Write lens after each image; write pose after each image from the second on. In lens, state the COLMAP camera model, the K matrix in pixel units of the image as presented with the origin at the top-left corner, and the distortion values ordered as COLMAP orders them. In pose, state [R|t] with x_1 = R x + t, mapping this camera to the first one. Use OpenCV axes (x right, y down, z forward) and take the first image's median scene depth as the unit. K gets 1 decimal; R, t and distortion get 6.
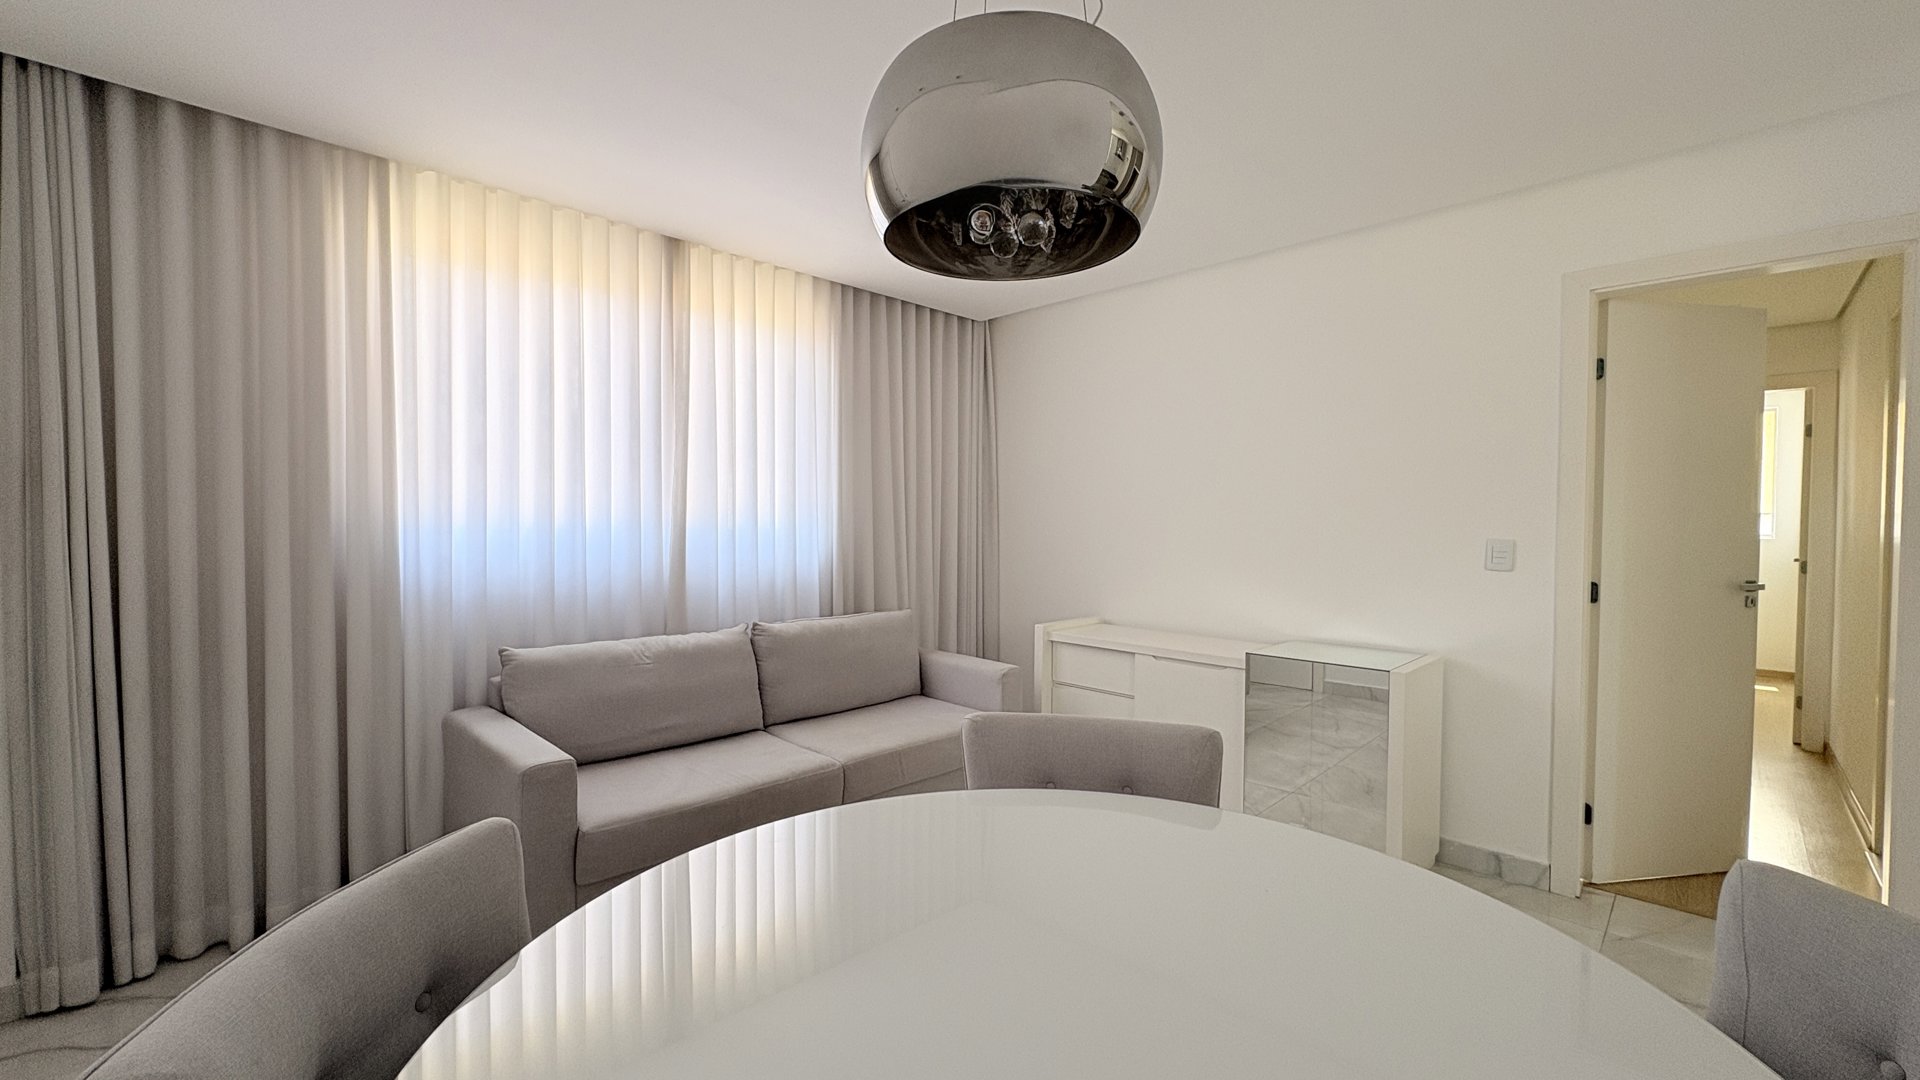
lens RADIAL K [[764.4, 0, 960.5], [0, 764.4, 541.9], [0, 0, 1]] dist [-0.000343, 0.000379]
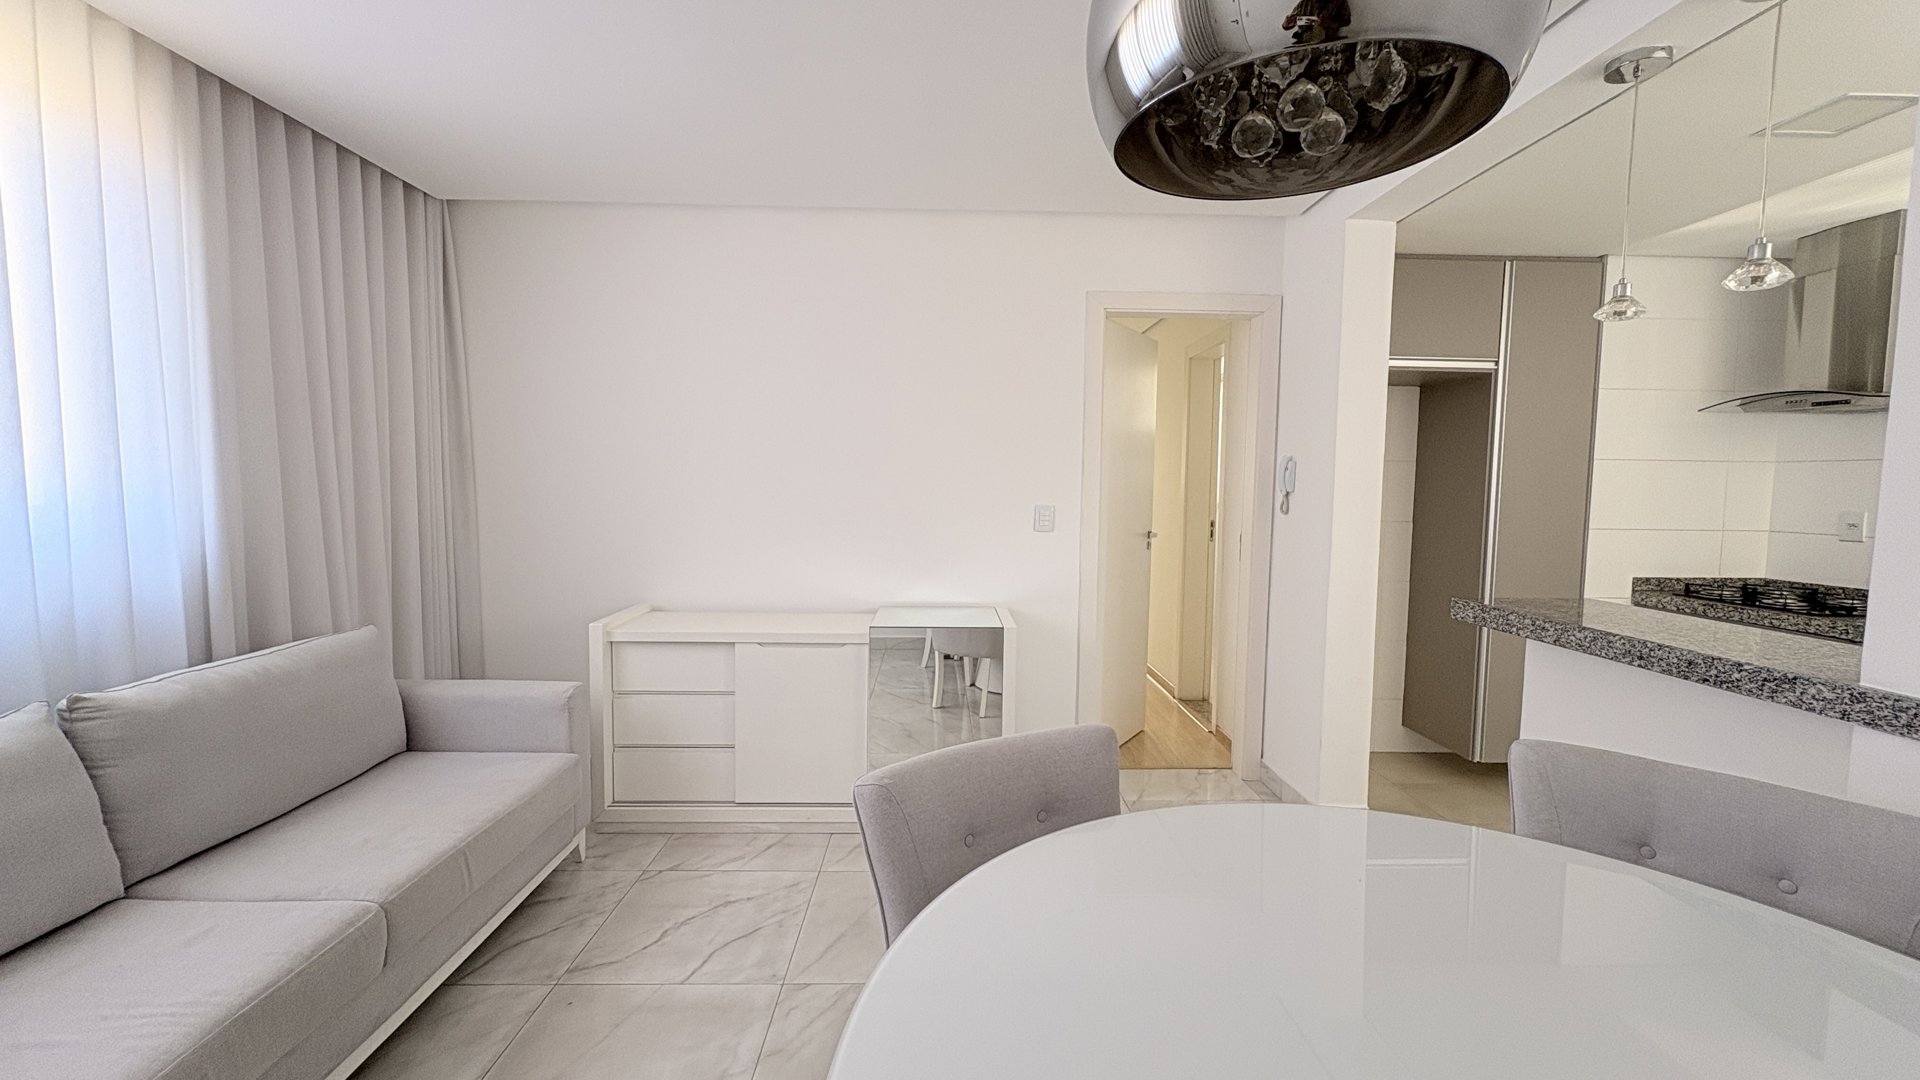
lens RADIAL K [[764.4, 0, 960.4], [0, 764.4, 537.0], [0, 0, 1]] dist [-0.000343, 0.000379]
pose [[0.690546, -0.048220, 0.721679, -0.219375], [0.012097, 0.998406, 0.055134, -0.019087], [-0.723187, -0.029343, 0.690029, 0.228219]]
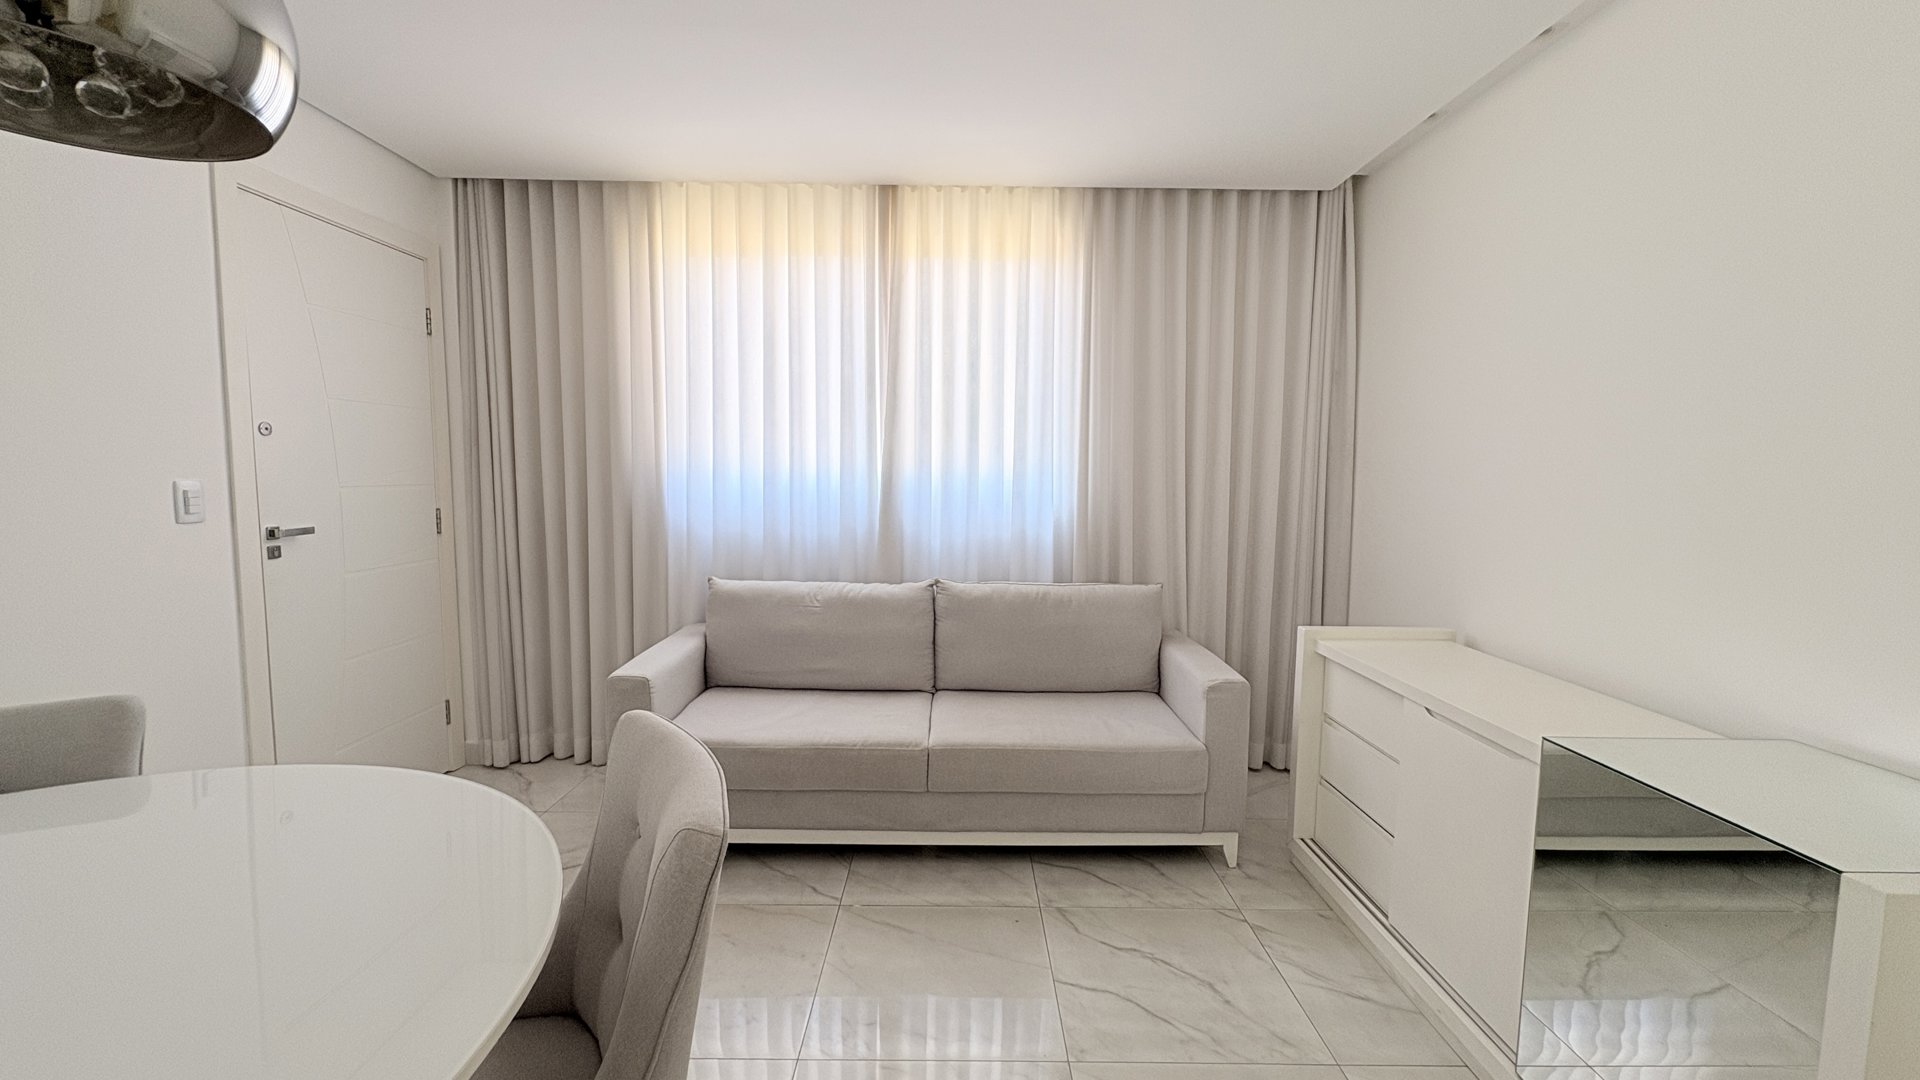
lens RADIAL K [[764.4, 0, 958.0], [0, 764.4, 536.9], [0, 0, 1]] dist [-0.000343, 0.000379]
pose [[0.708513, 0.062799, -0.702898, 0.404209], [-0.028585, 0.997769, 0.060330, -0.005135], [0.705118, -0.022652, 0.708728, 0.340950]]
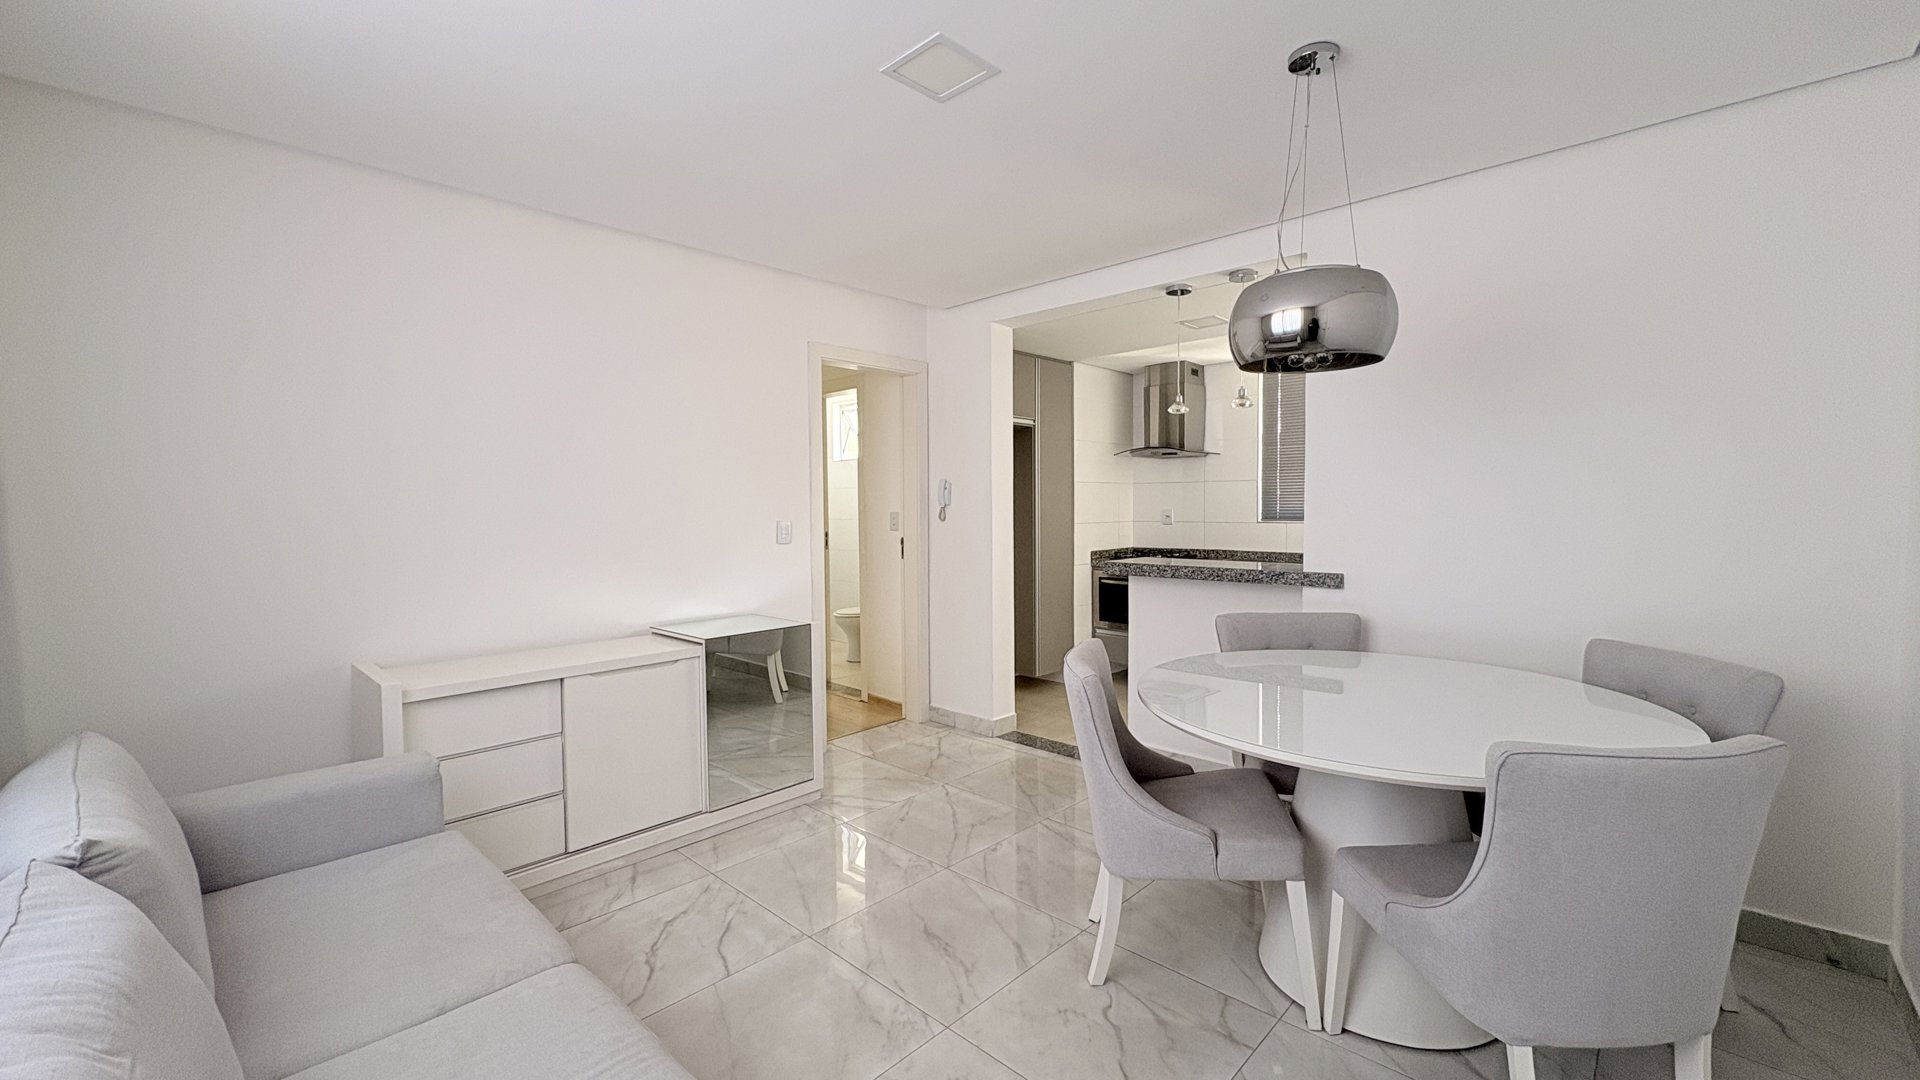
lens RADIAL K [[764.4, 0, 962.3], [0, 764.4, 536.3], [0, 0, 1]] dist [-0.000343, 0.000379]
pose [[-0.024233, -0.047974, 0.998555, -0.590958], [0.036930, 0.998123, 0.048849, -0.027641], [-0.999024, 0.038060, -0.022416, 0.611631]]
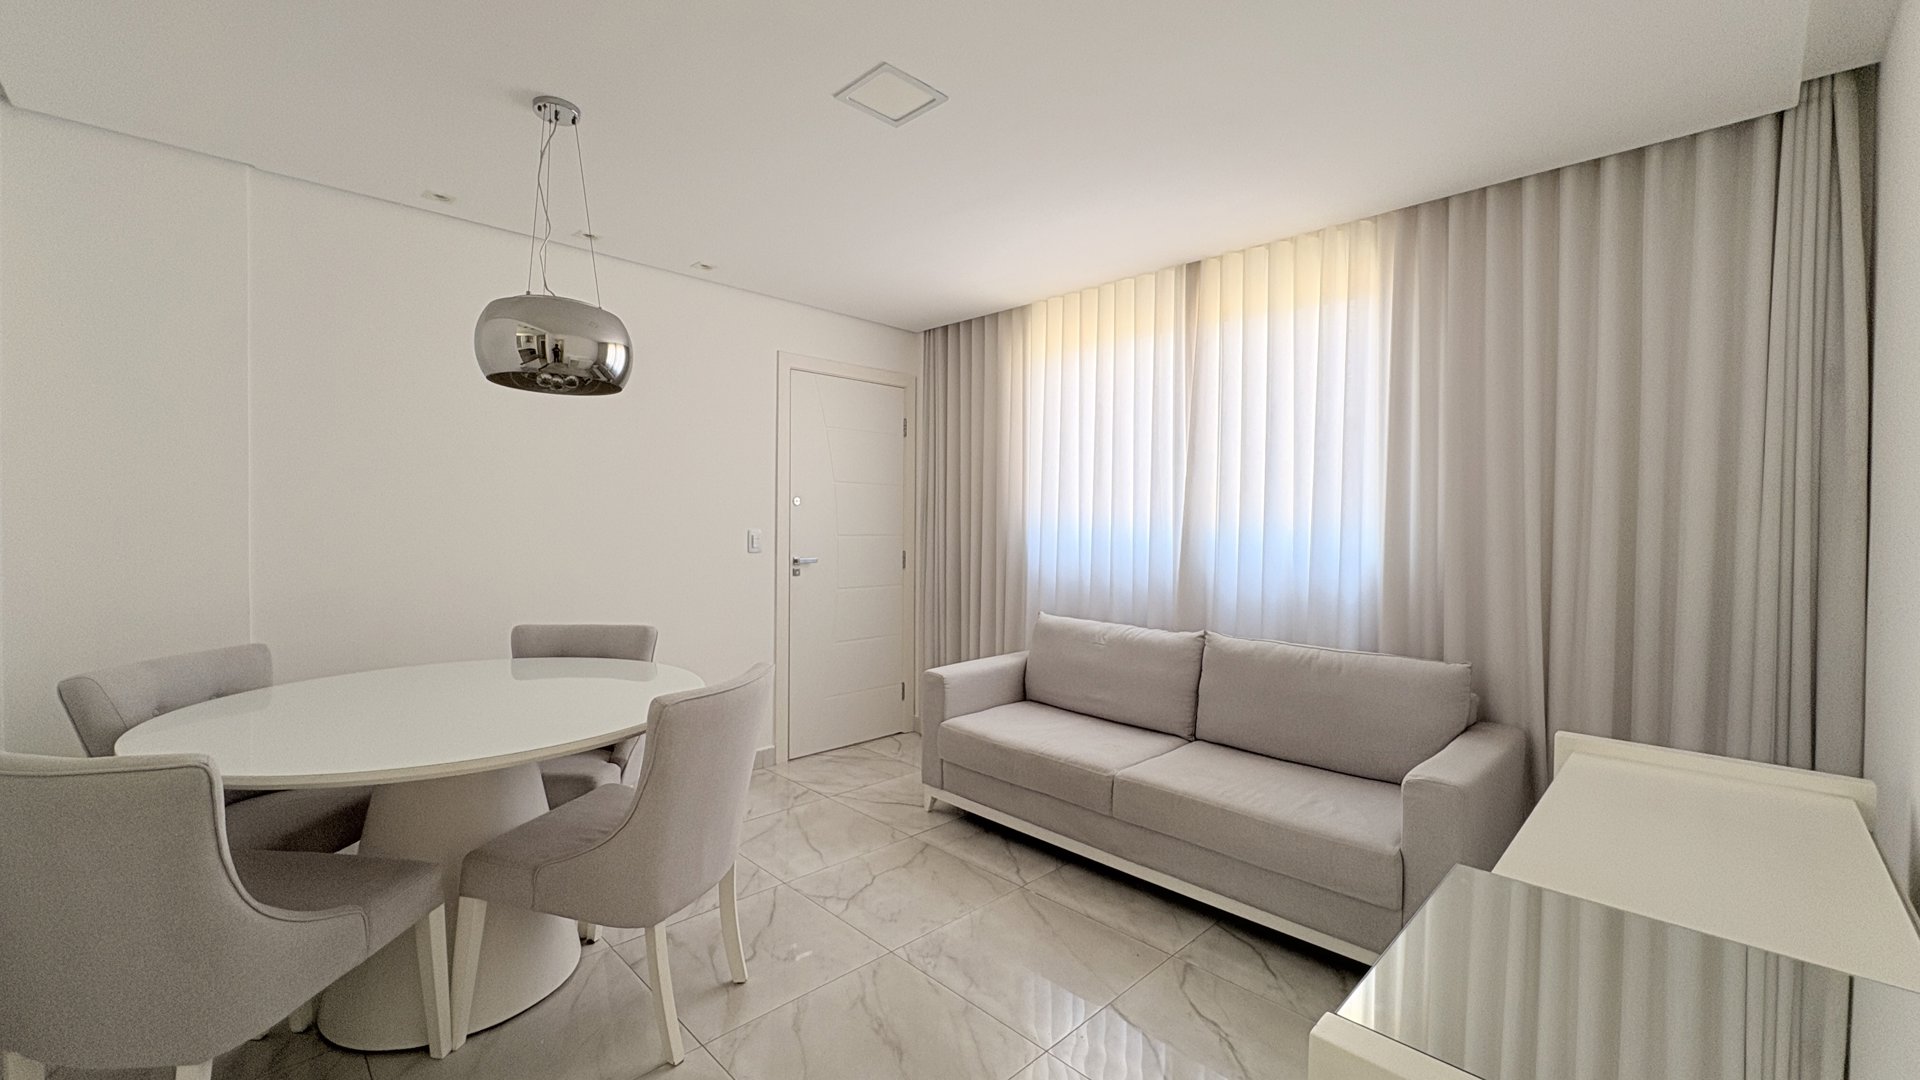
lens RADIAL K [[764.4, 0, 957.7], [0, 764.4, 539.3], [0, 0, 1]] dist [-0.000343, 0.000379]
pose [[-0.010283, 0.016479, -0.999811, 0.687962], [-0.041047, 0.999014, 0.016888, -0.013992], [0.999104, 0.041213, -0.009596, 0.676573]]
